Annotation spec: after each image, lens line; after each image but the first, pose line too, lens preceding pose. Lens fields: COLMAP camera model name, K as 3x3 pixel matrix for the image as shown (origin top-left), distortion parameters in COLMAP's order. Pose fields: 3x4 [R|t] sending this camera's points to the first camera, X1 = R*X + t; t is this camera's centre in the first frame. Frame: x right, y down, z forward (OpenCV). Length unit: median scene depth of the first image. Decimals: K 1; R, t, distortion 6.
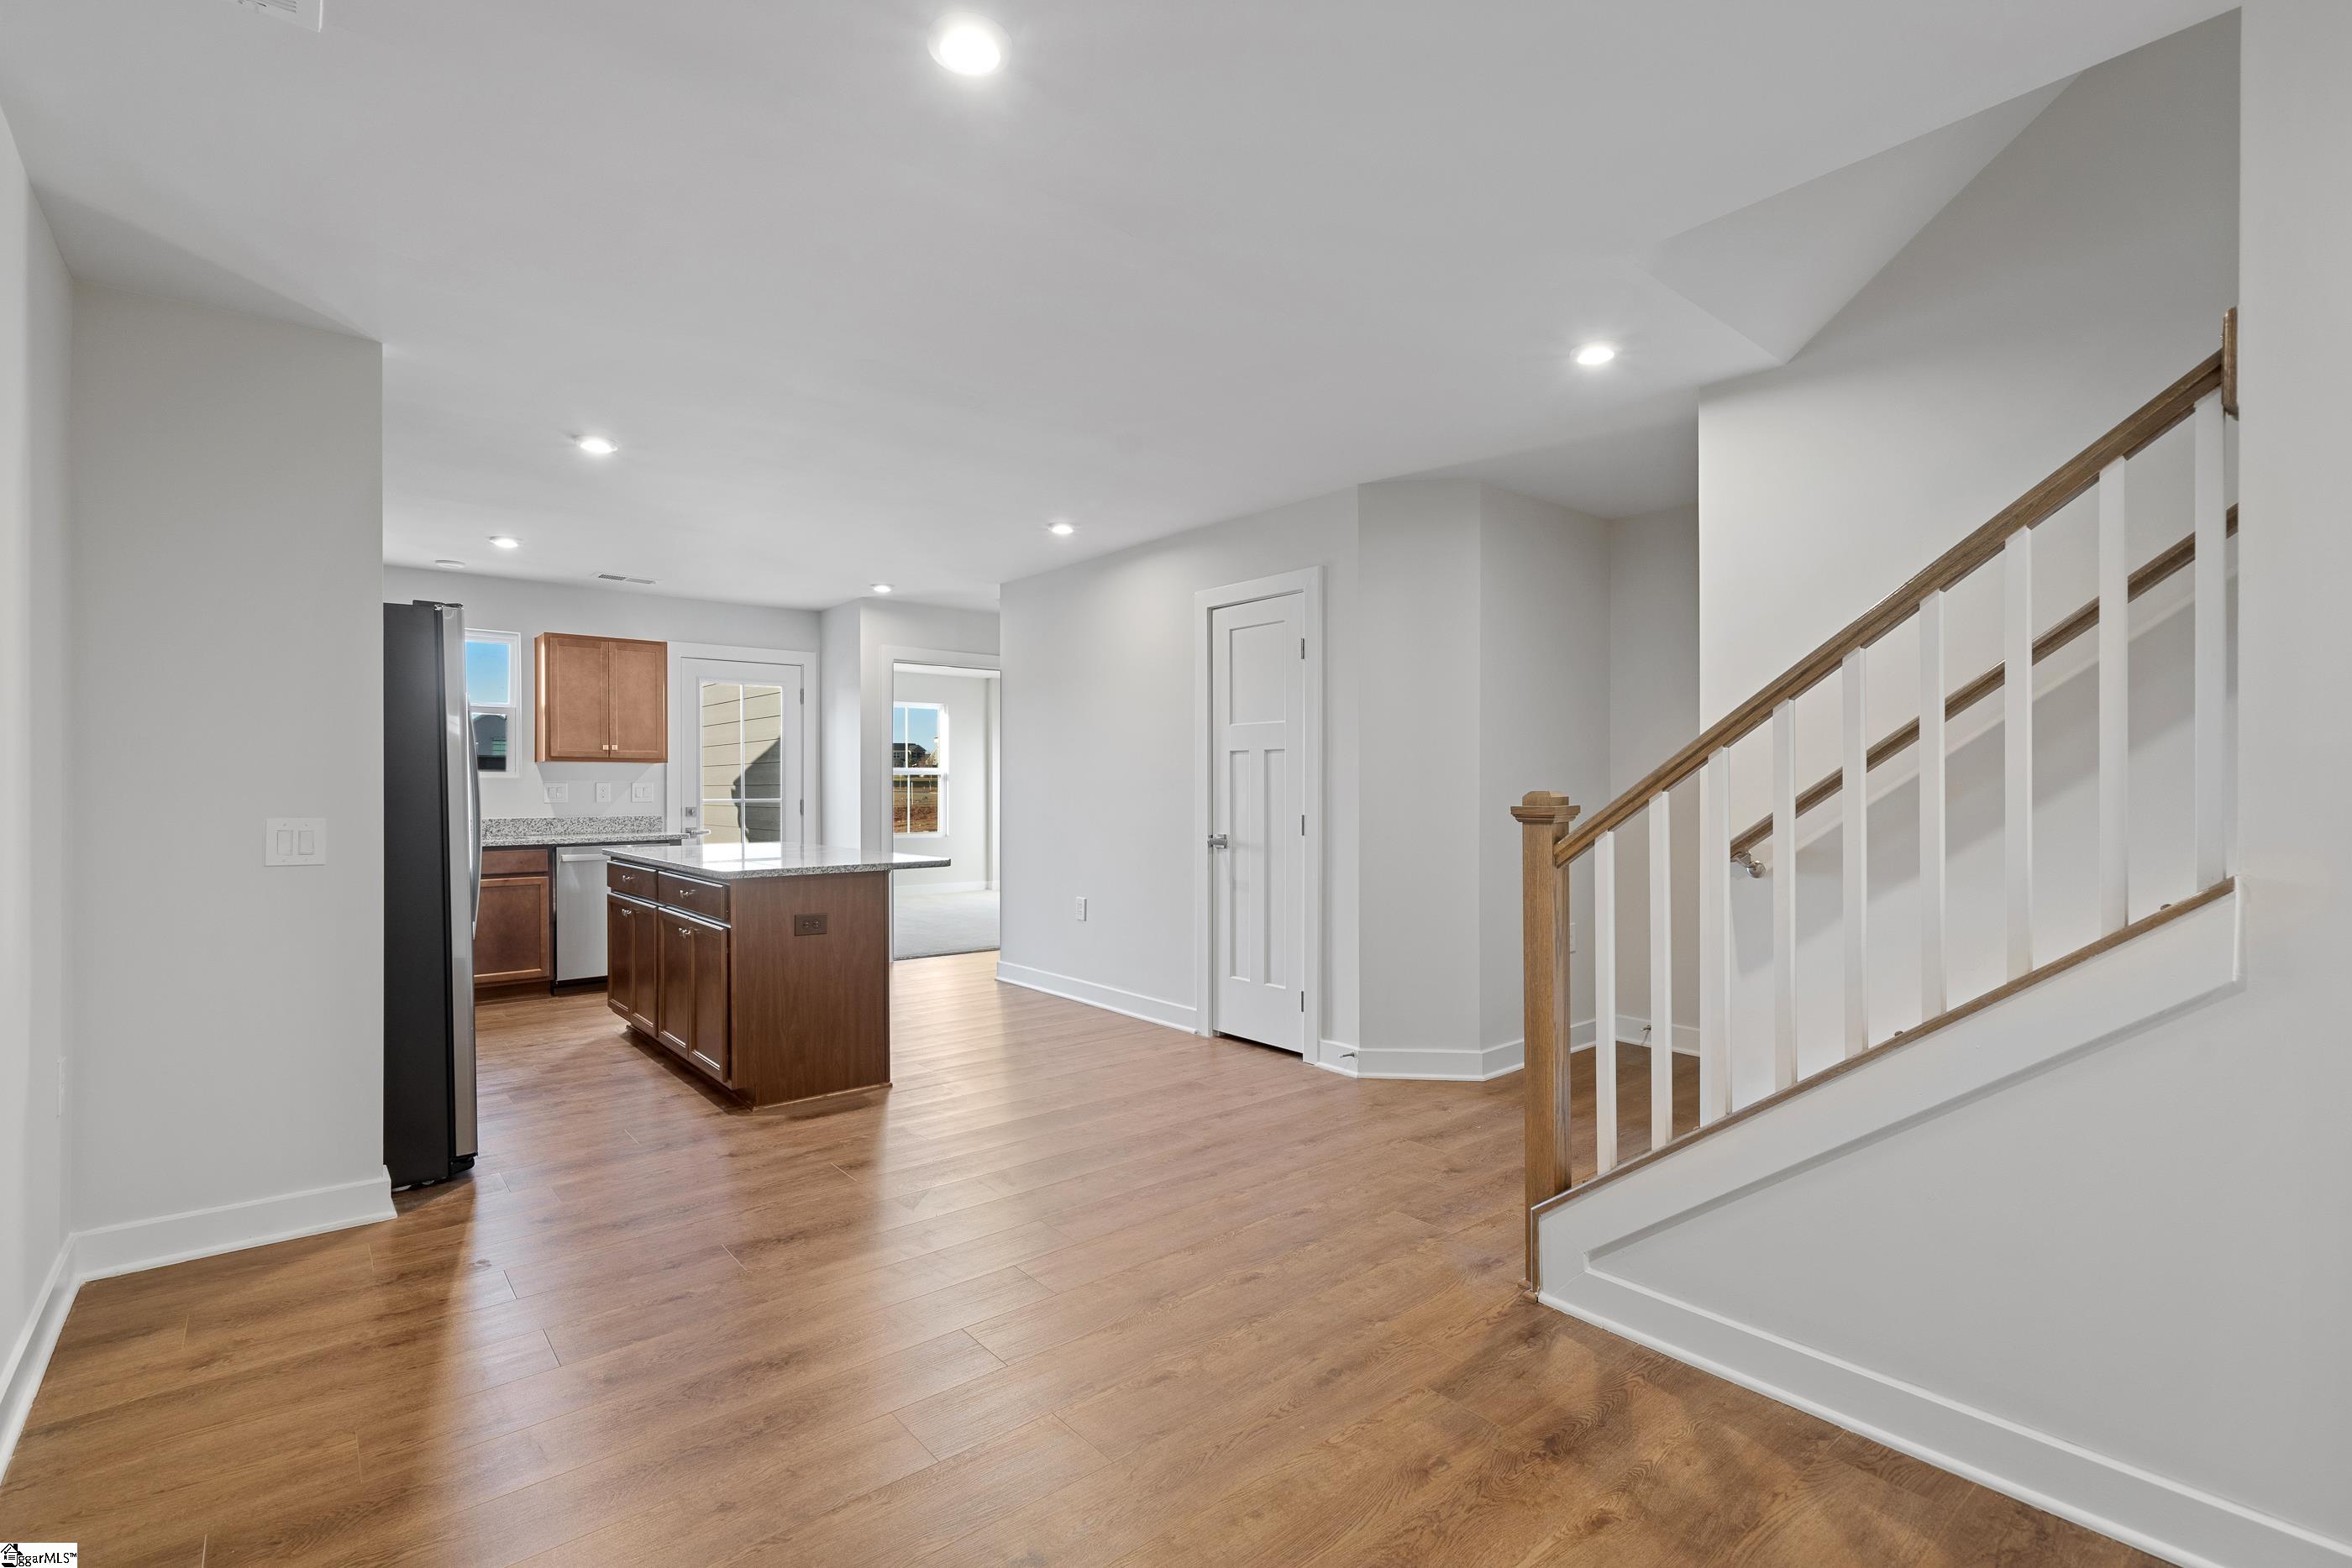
lens RADIAL K [[1073.8, 0, 1168.2], [0, 1073.8, 781.6], [0, 0, 1]] dist [0.002607, 0.001922]
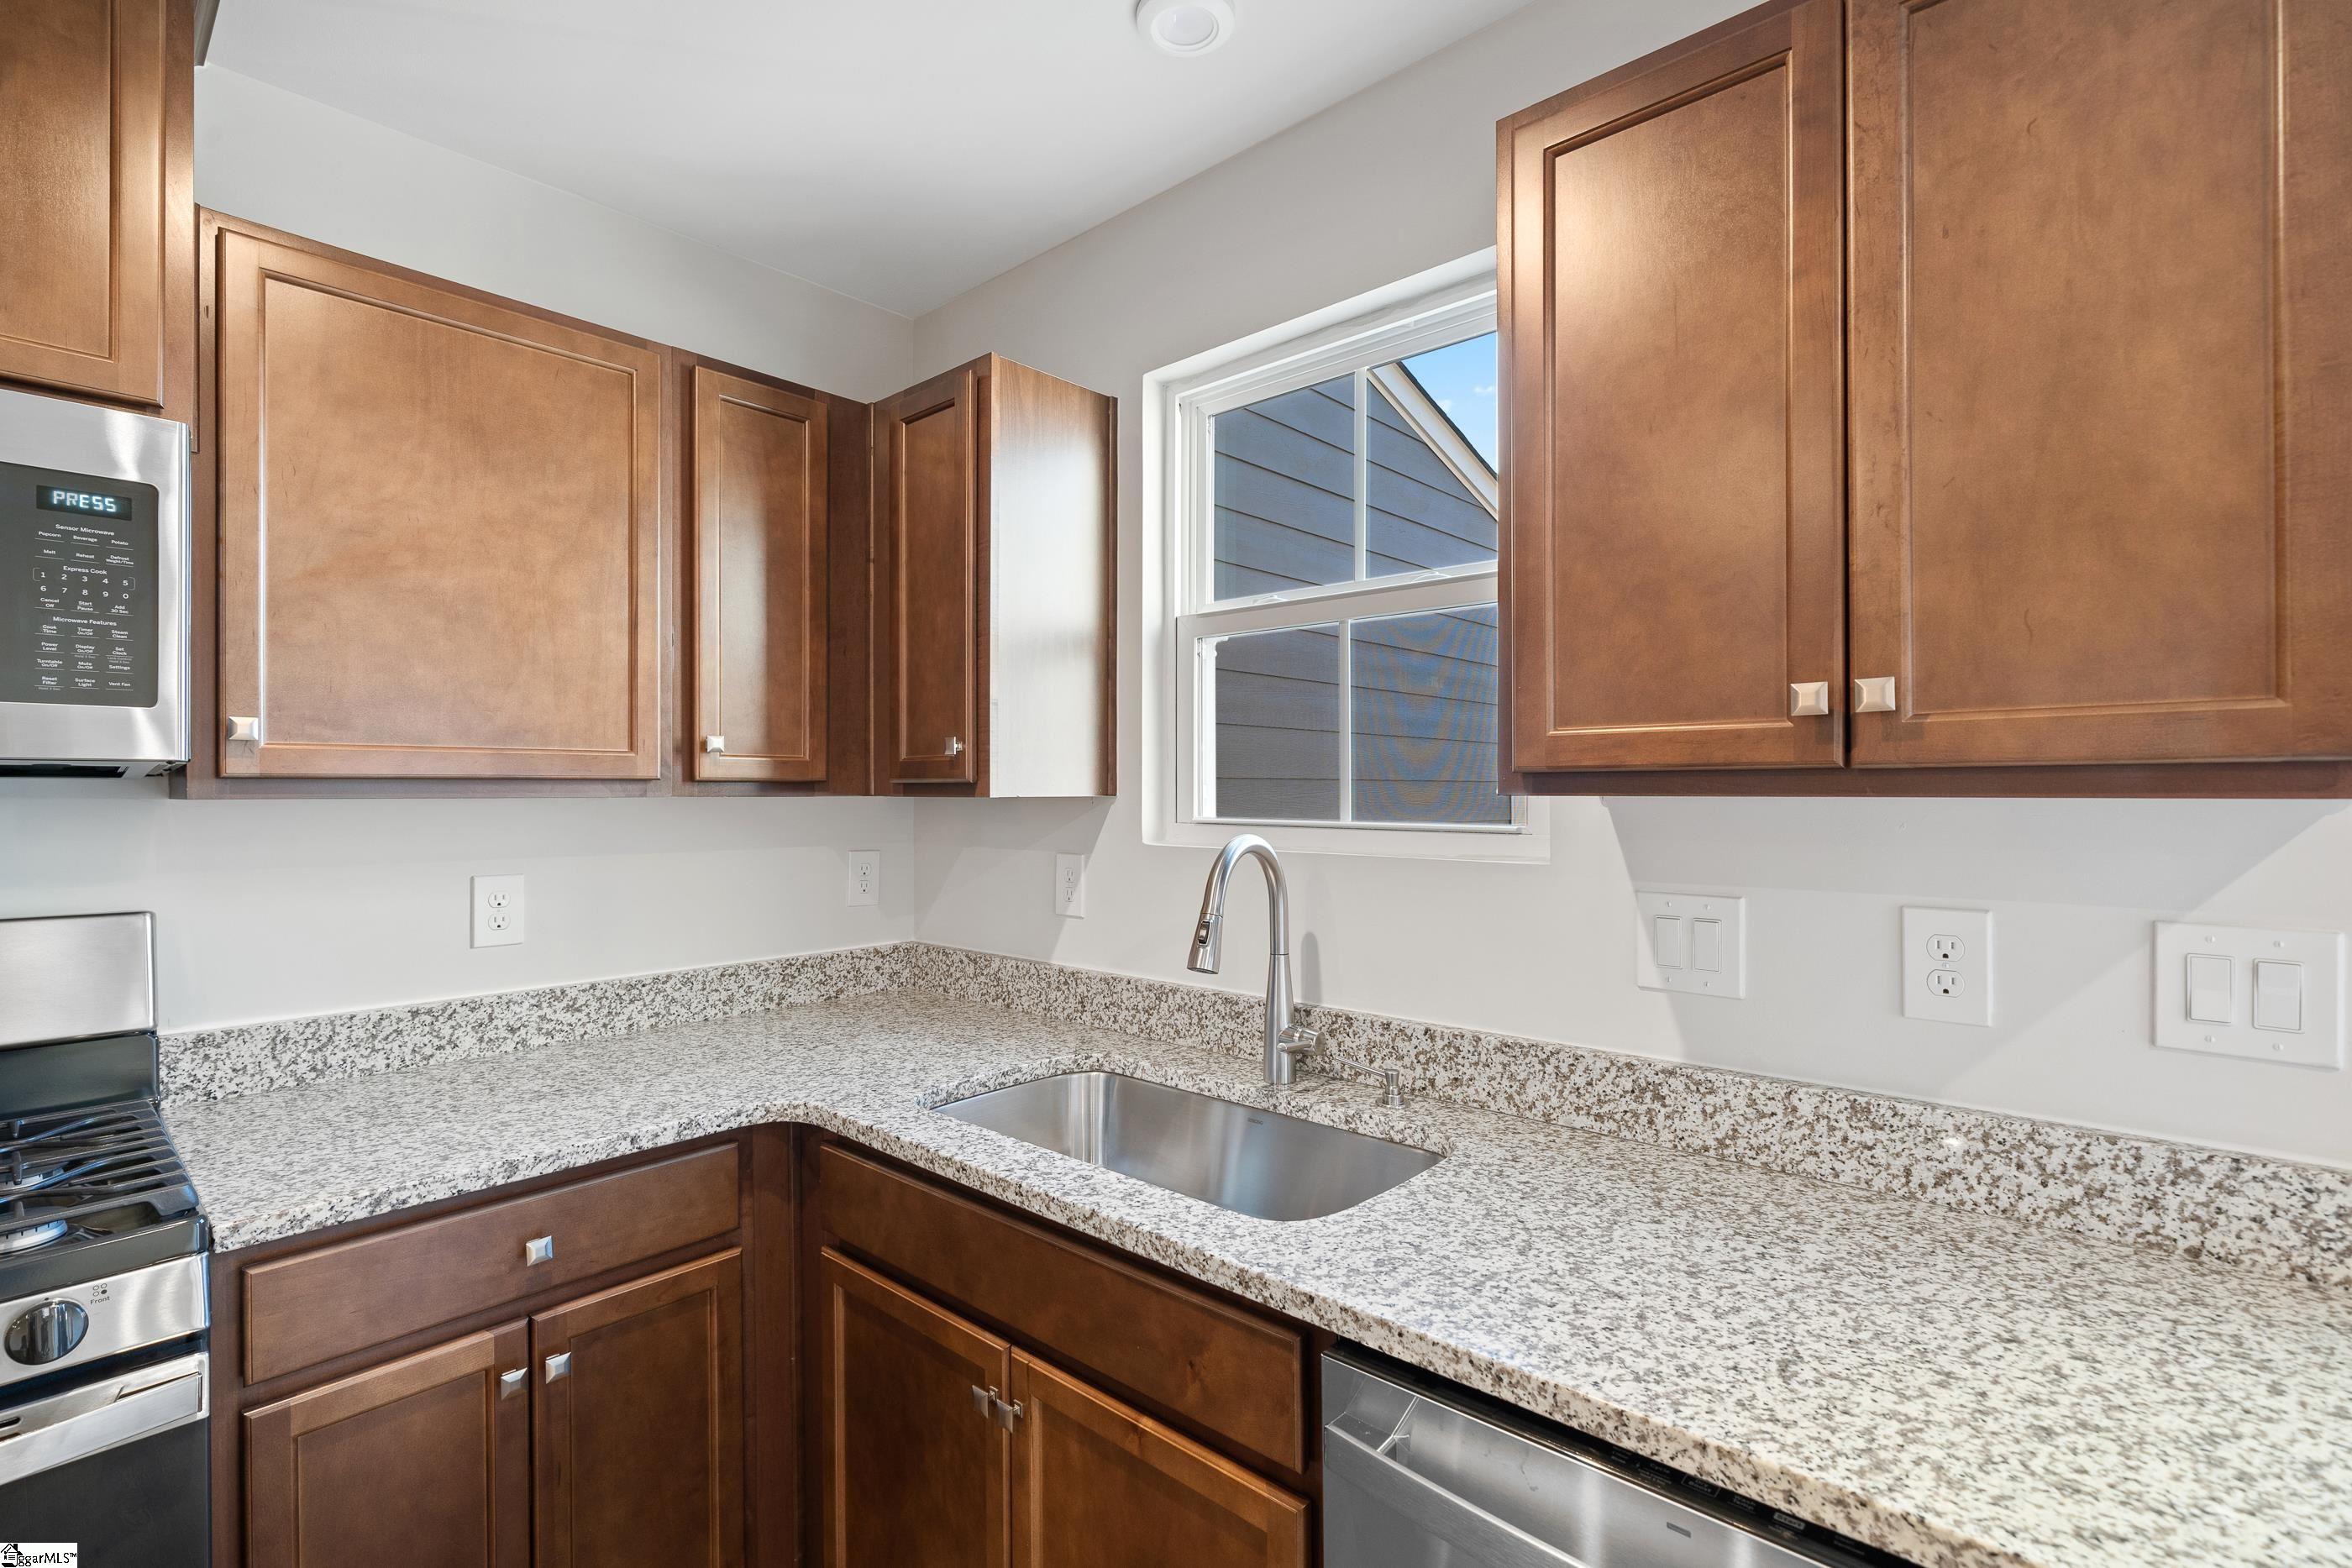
lens RADIAL K [[1073.8, 0, 1173.6], [0, 1073.8, 788.8], [0, 0, 1]] dist [0.002607, 0.001922]
pose [[0.138694, 0.000400, -0.990335, -0.692844], [0.011236, 0.999935, 0.001977, -0.037094], [0.990272, -0.011401, 0.138681, 1.591889]]
